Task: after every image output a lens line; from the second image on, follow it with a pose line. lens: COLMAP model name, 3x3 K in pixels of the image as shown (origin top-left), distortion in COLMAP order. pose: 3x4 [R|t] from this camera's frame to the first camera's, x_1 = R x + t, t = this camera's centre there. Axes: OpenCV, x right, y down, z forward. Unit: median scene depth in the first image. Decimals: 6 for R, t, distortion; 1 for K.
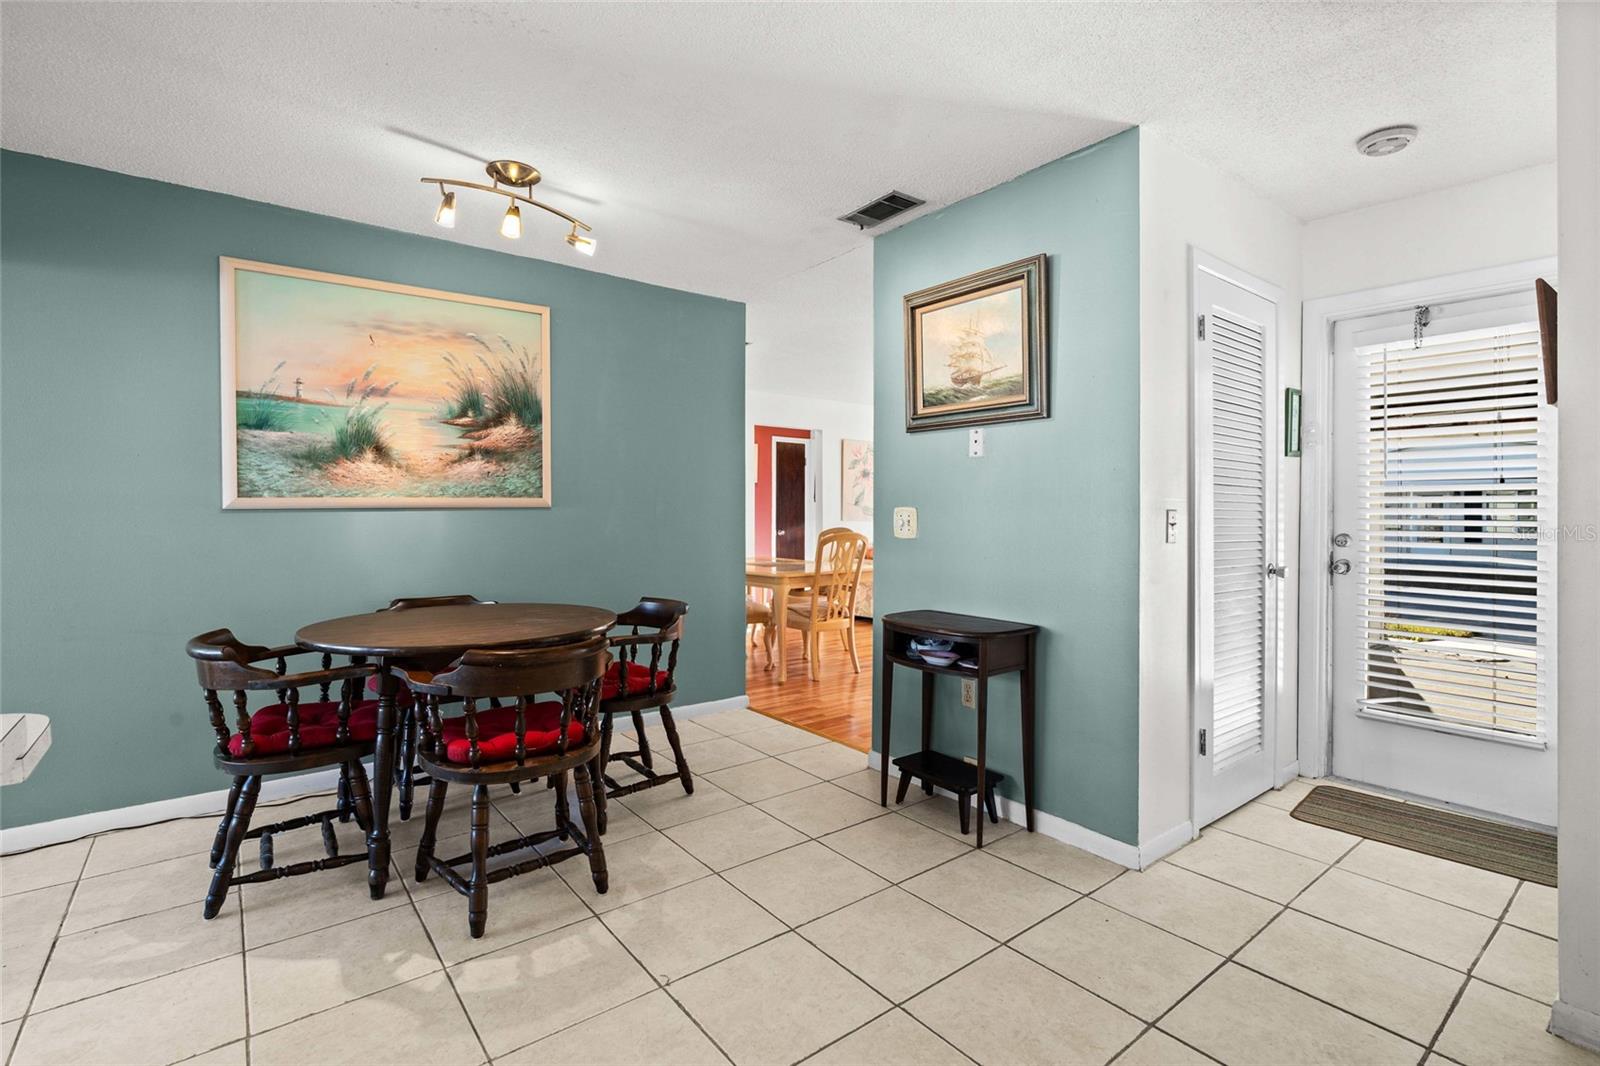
lens RADIAL K [[732.2, 0, 814.9], [0, 732.2, 513.8], [0, 0, 1]] dist [-0.008587, 0.003126]
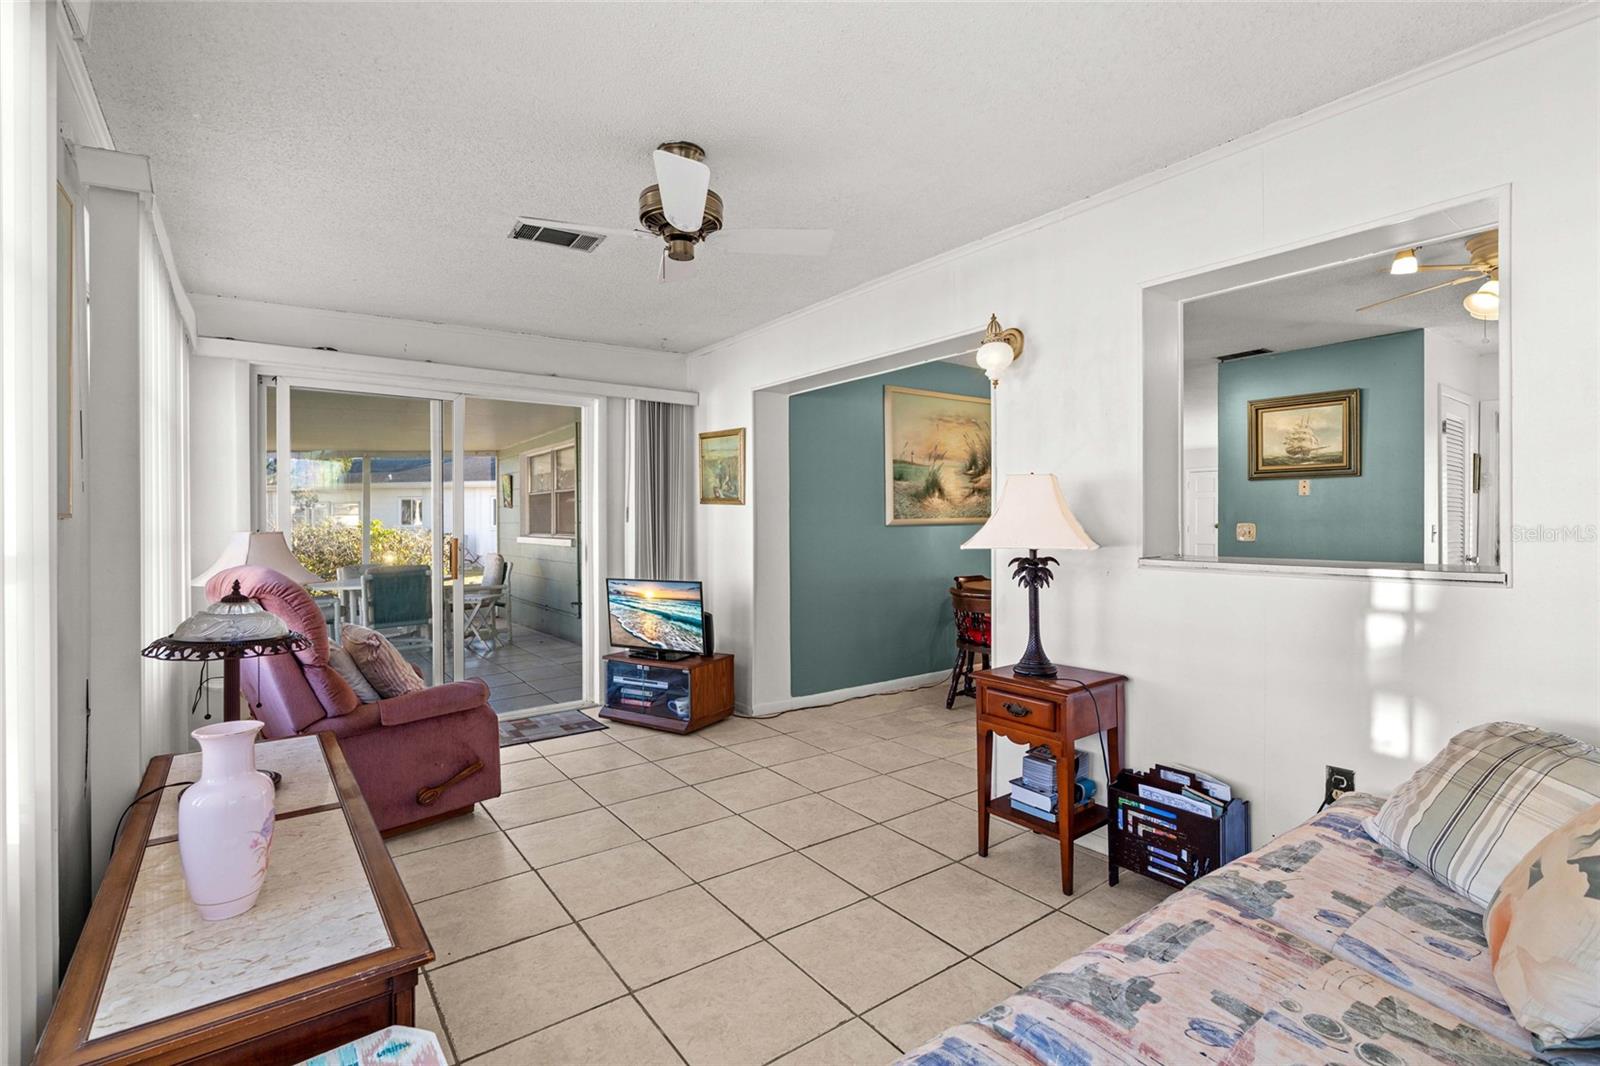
lens RADIAL K [[732.2, 0, 818.9], [0, 732.2, 523.2], [0, 0, 1]] dist [-0.008587, 0.003126]
pose [[0.999879, -0.000779, -0.015564, -0.866898], [0.000740, 0.999997, -0.002527, -0.006800], [0.015566, 0.002515, 0.999876, -0.735927]]
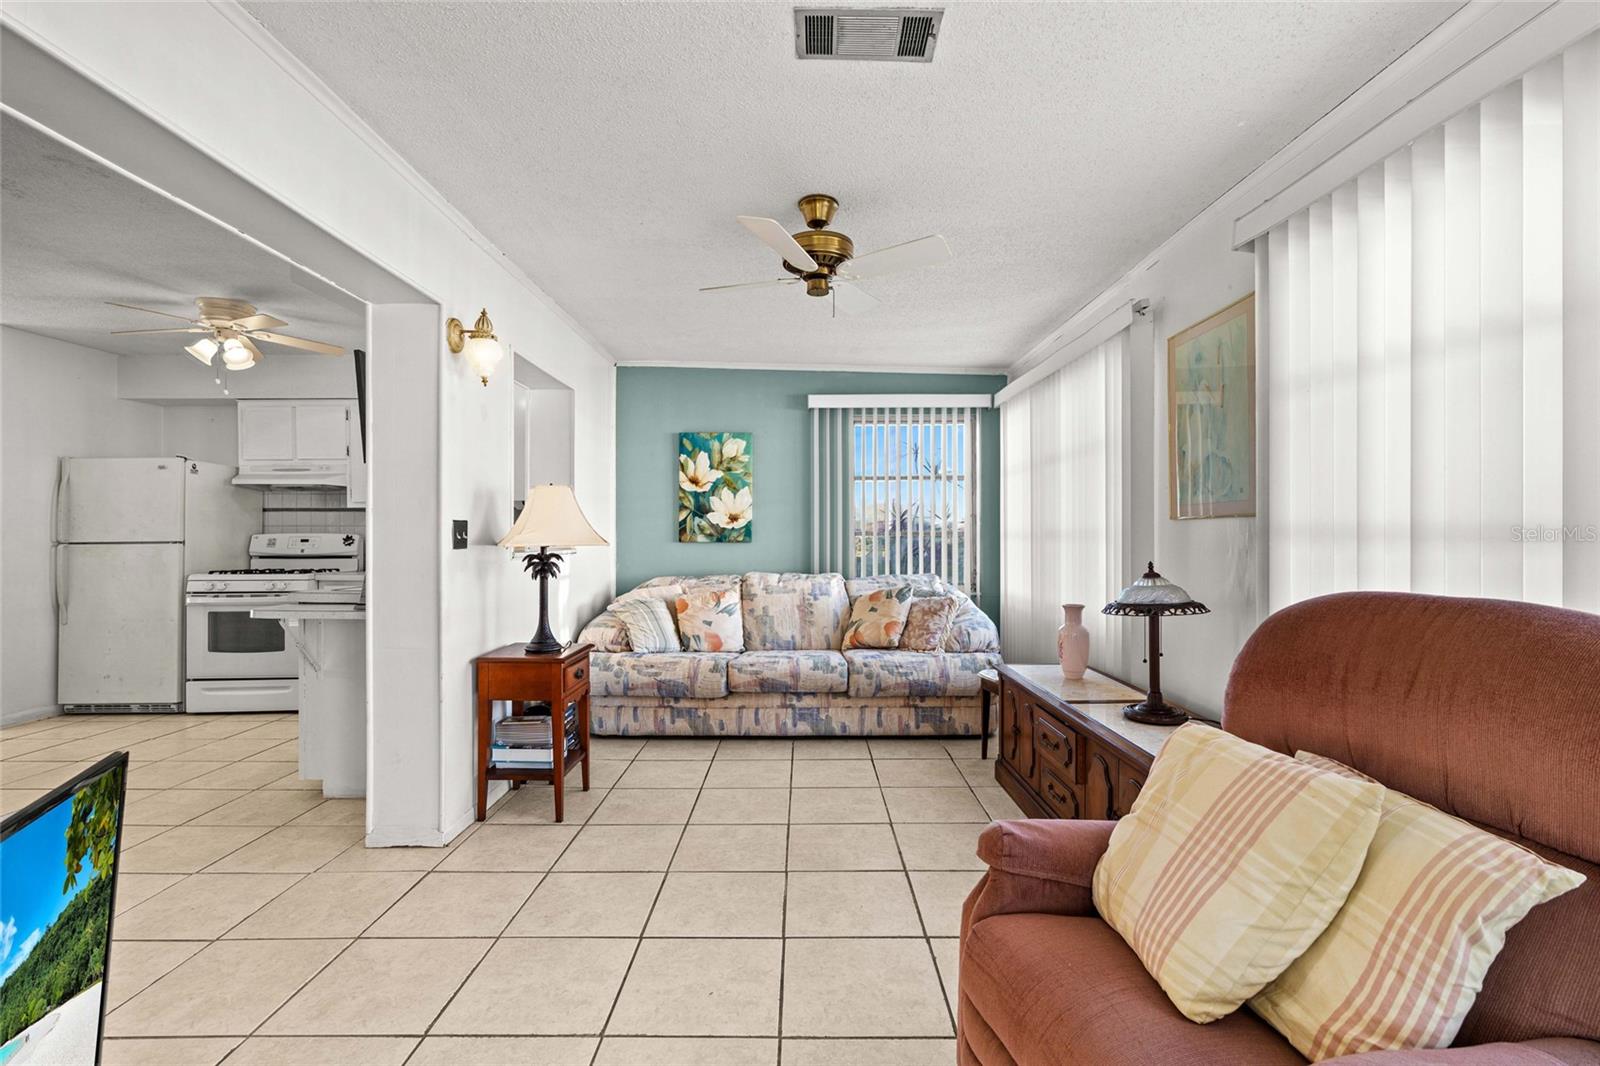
lens RADIAL K [[732.2, 0, 795.0], [0, 732.2, 530.7], [0, 0, 1]] dist [-0.008587, 0.003126]
pose [[-0.780307, 0.006109, 0.625367, -1.515783], [0.005425, 0.999981, -0.002999, 0.004266], [-0.625373, 0.001052, -0.780325, 0.650537]]
